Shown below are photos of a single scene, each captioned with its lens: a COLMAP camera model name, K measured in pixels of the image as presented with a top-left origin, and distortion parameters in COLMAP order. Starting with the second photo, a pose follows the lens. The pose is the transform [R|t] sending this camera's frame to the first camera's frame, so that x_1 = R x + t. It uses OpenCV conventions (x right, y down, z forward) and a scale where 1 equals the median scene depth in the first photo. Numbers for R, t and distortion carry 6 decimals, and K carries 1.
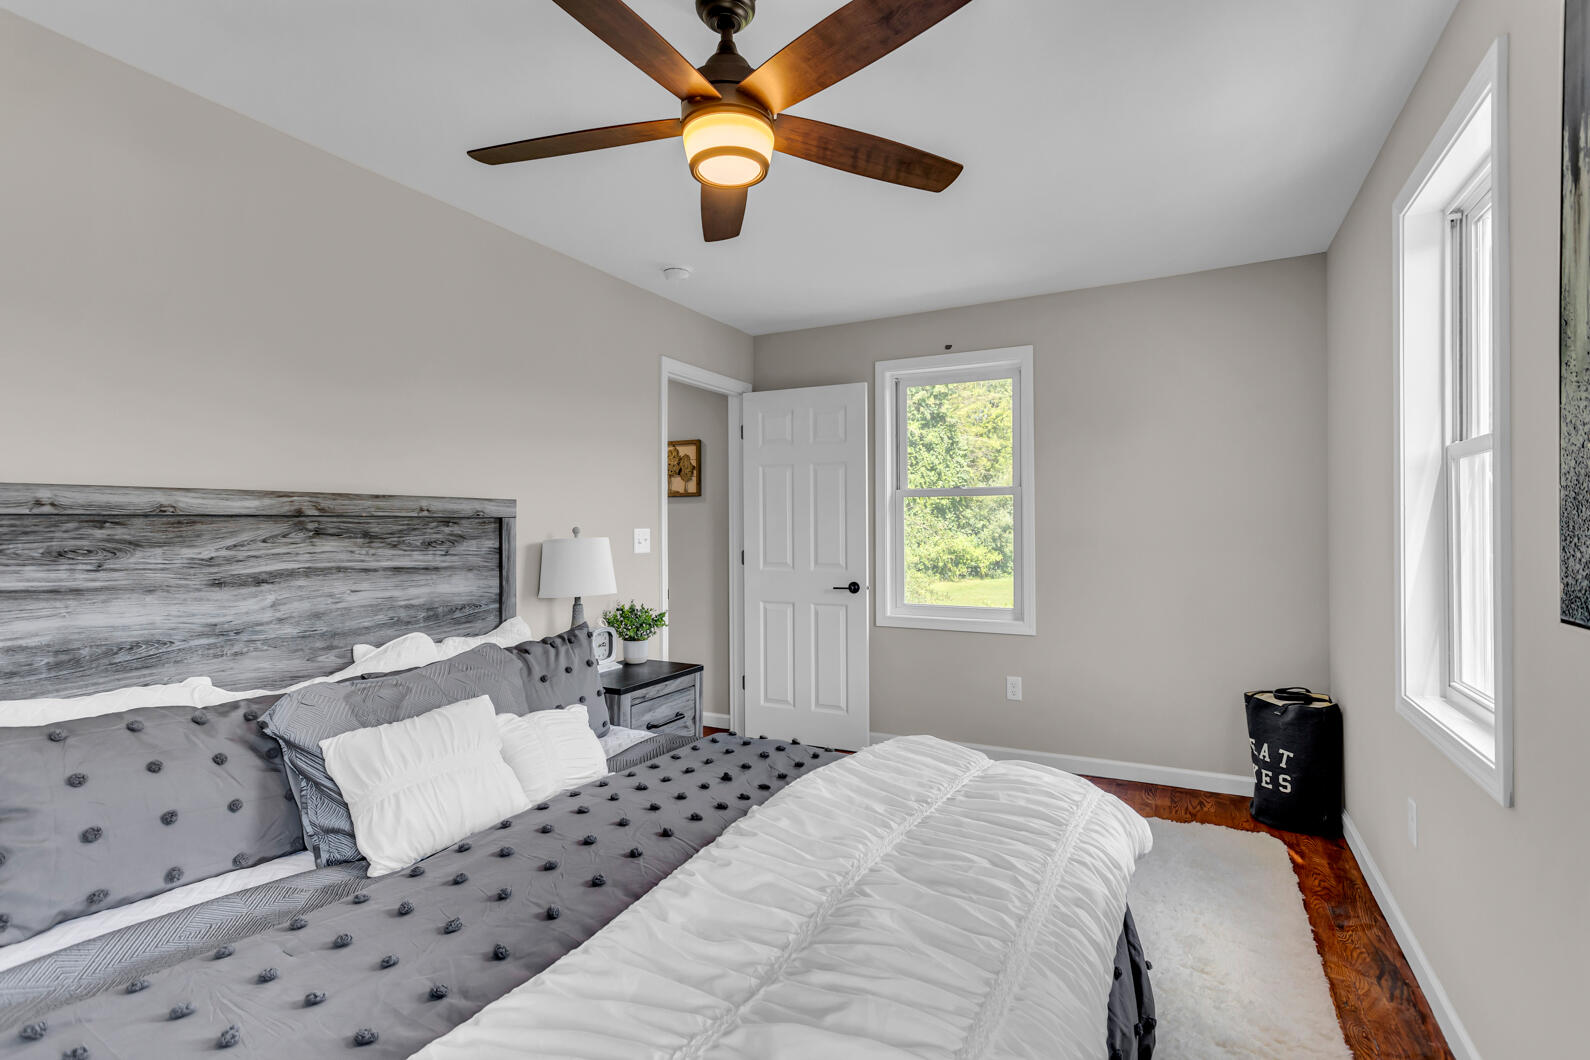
lens RADIAL K [[773.2, 0, 782.6], [0, 773.2, 527.4], [0, 0, 1]] dist [0.001565, 0.000964]
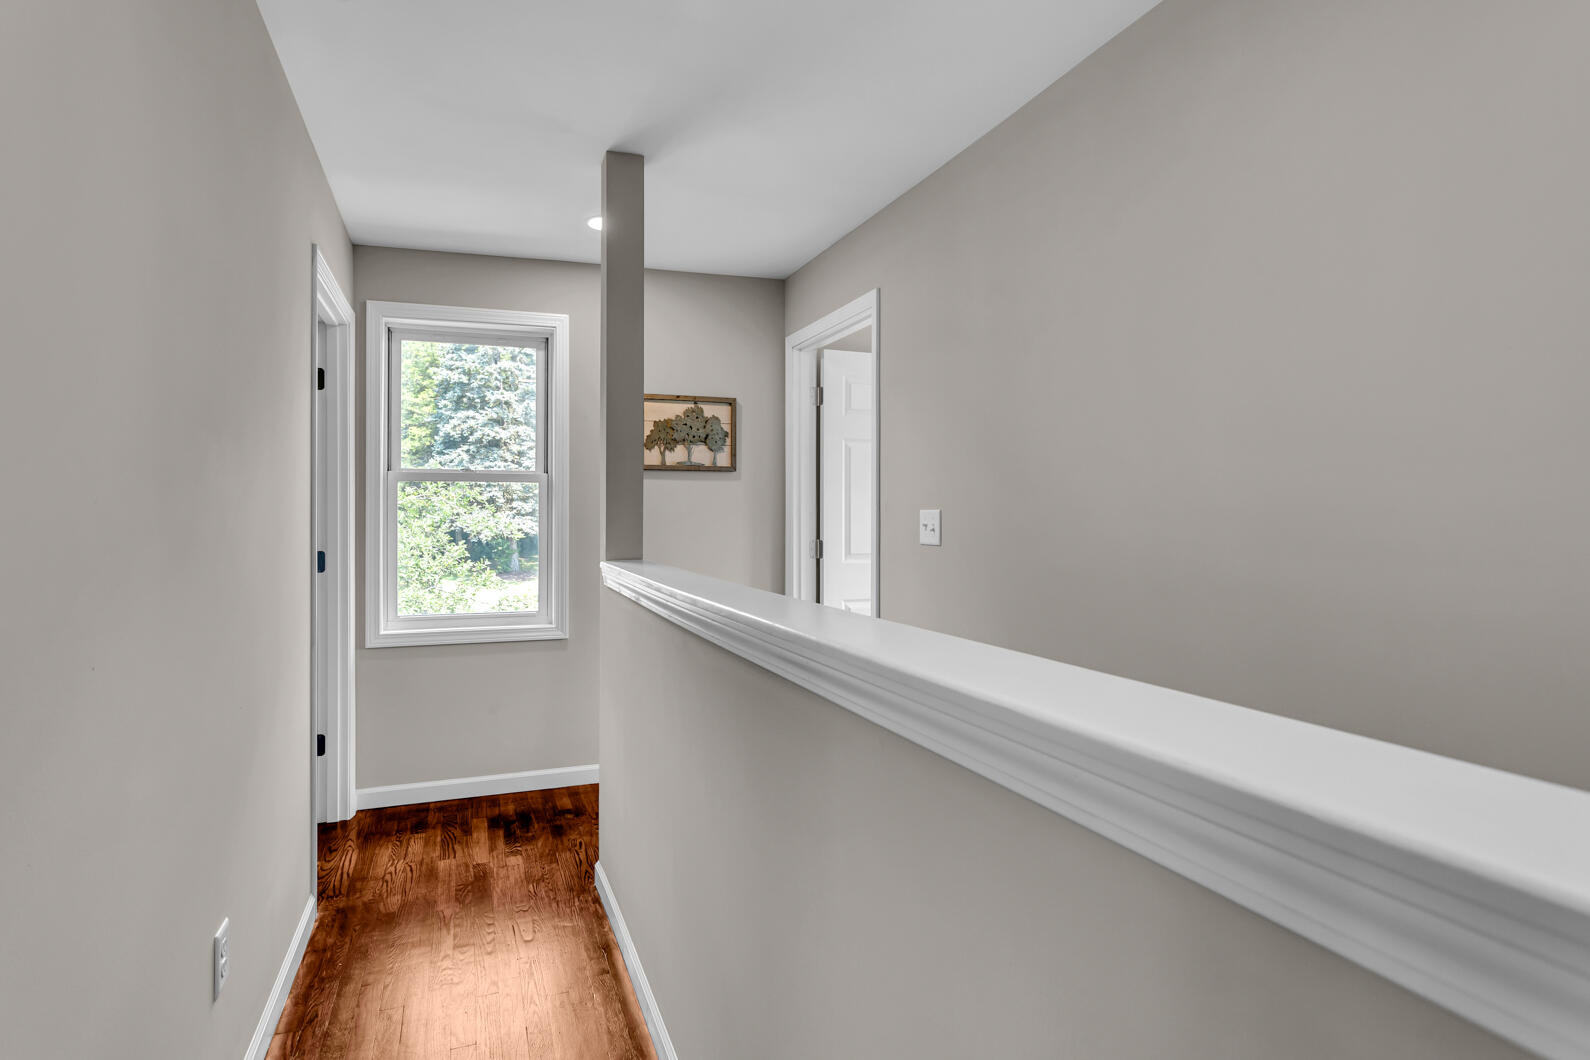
lens RADIAL K [[852.8, 0, 792.7], [0, 852.8, 523.4], [0, 0, 1]] dist [0.026040, 0.000099]
pose [[0.659854, 0.003405, 0.751386, -0.701133], [-0.003957, 0.999992, -0.001057, 0.011670], [-0.751384, -0.002276, 0.659862, 0.388726]]
